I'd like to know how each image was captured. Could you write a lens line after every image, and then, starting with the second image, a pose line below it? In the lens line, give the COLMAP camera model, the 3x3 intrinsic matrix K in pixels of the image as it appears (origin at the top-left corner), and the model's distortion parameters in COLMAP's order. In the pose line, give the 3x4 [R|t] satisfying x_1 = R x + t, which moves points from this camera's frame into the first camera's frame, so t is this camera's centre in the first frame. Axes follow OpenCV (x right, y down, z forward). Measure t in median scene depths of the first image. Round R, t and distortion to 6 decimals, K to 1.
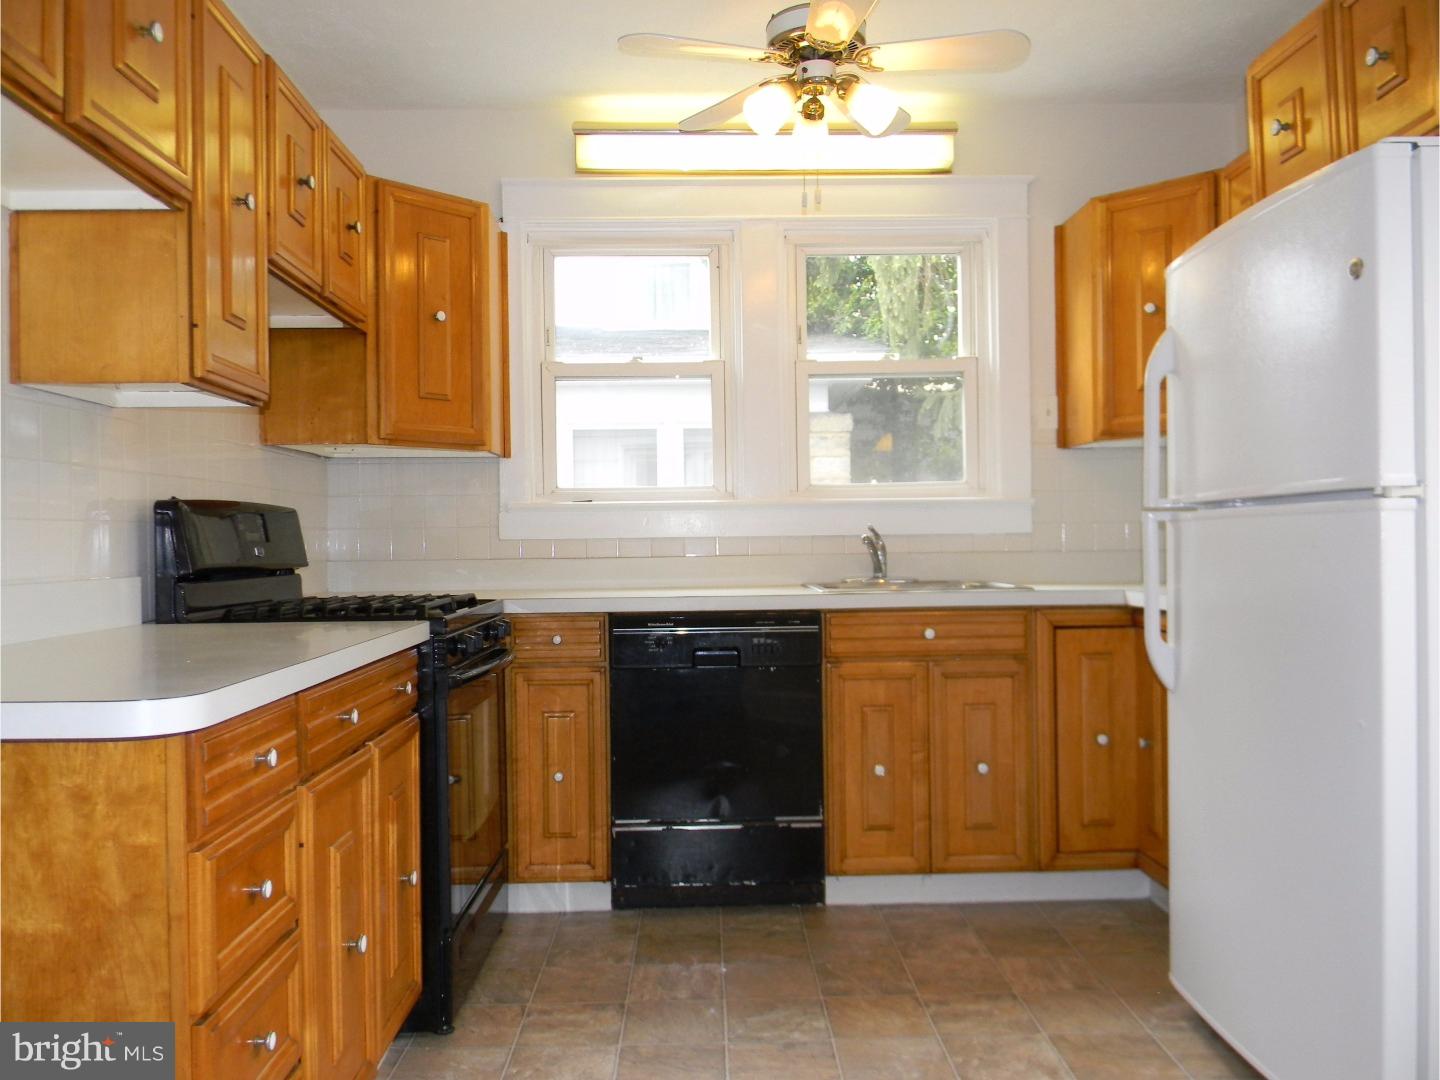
lens RADIAL K [[1168.3, 0, 712.8], [0, 1168.3, 548.9], [0, 0, 1]] dist [0.001344, 0.004567]
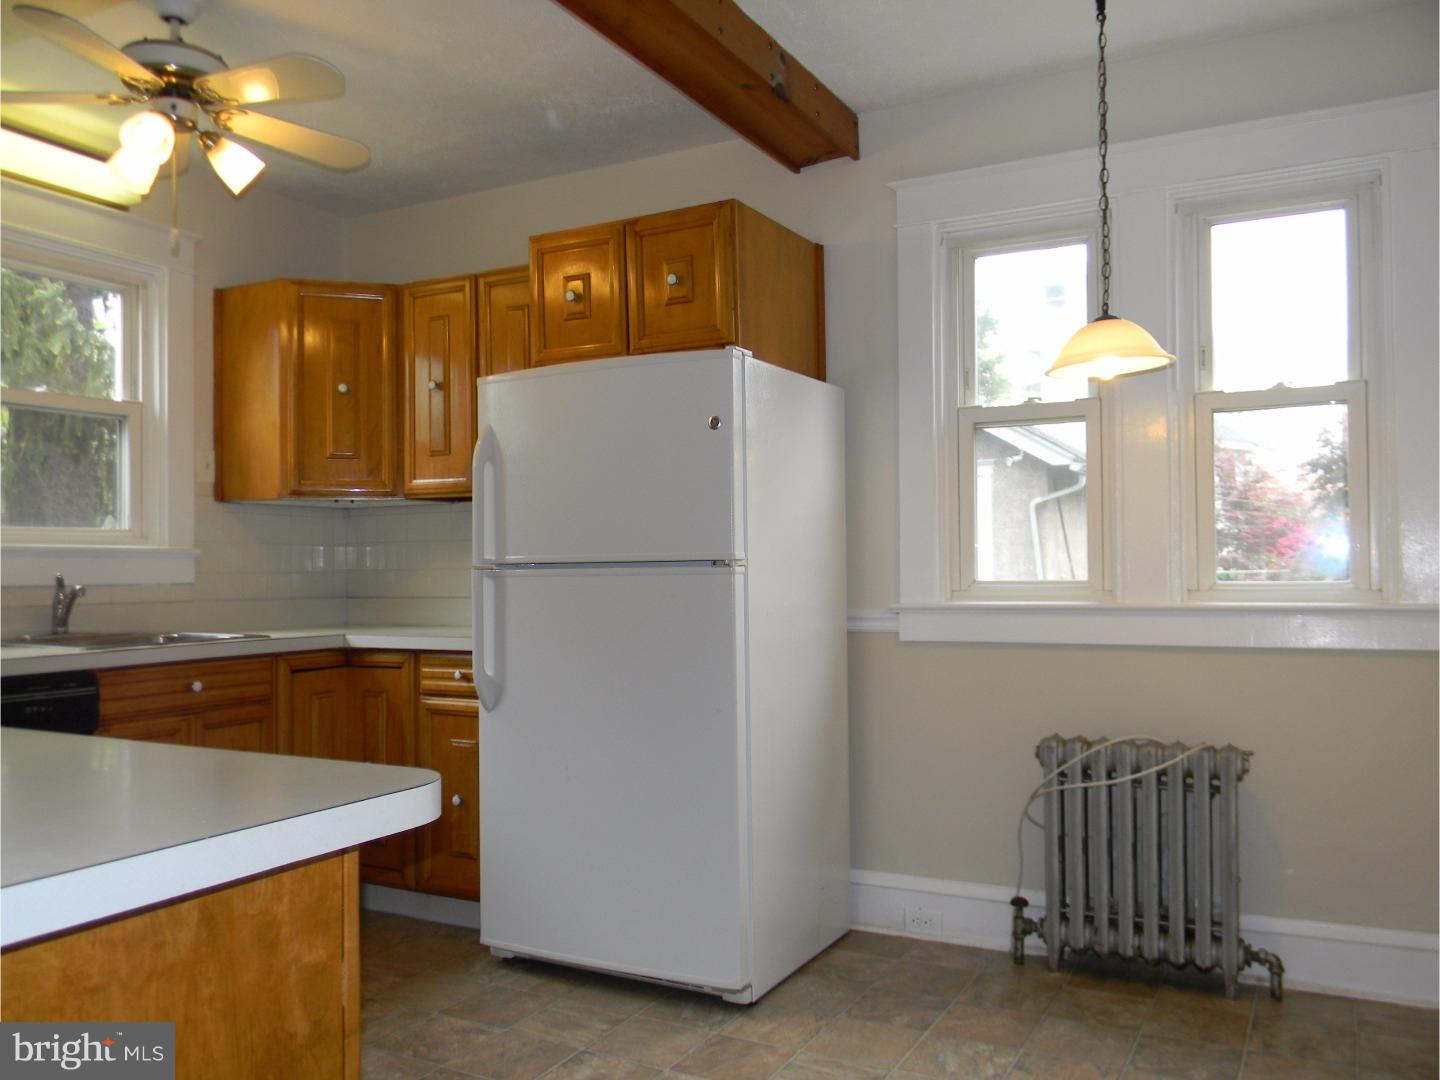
lens RADIAL K [[1168.3, 0, 712.8], [0, 1168.3, 548.9], [0, 0, 1]] dist [0.001344, 0.004567]
pose [[0.479939, 0.024224, 0.876967, -0.474820], [0.006596, 0.999491, -0.031218, -0.009926], [-0.877277, 0.020768, 0.479535, 0.137471]]
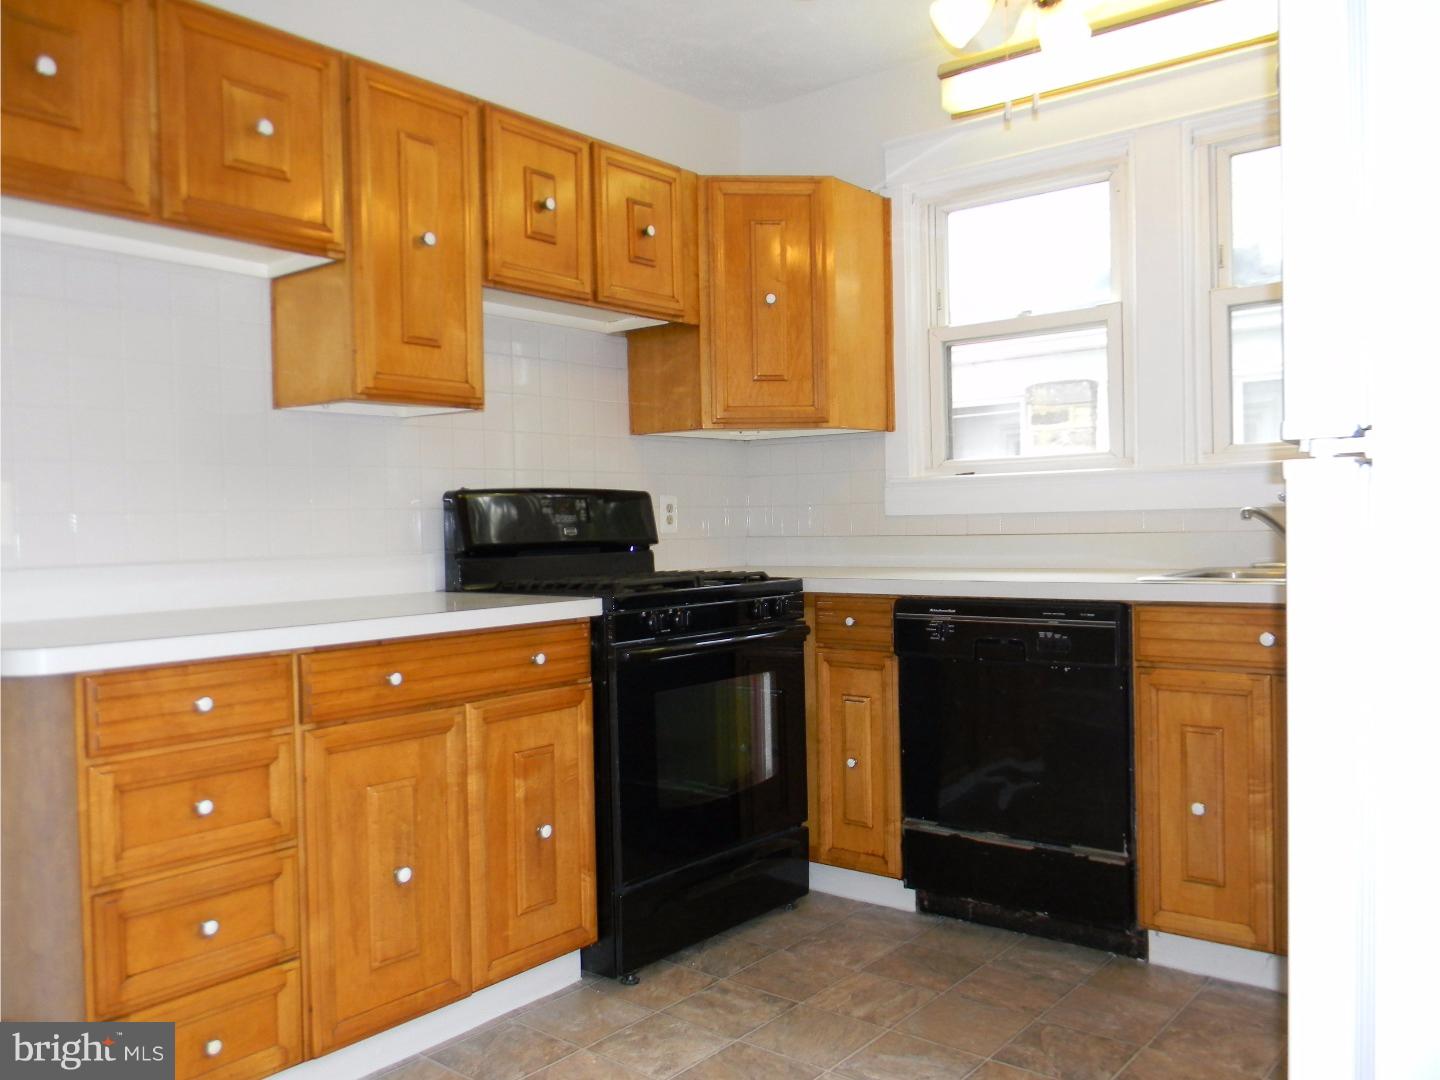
lens RADIAL K [[1168.3, 0, 712.8], [0, 1168.3, 548.9], [0, 0, 1]] dist [0.001344, 0.004567]
pose [[0.758515, 0.011176, -0.651559, 0.404399], [0.007301, 0.999644, 0.025646, -0.007725], [0.651614, -0.024210, 0.758164, 0.194242]]
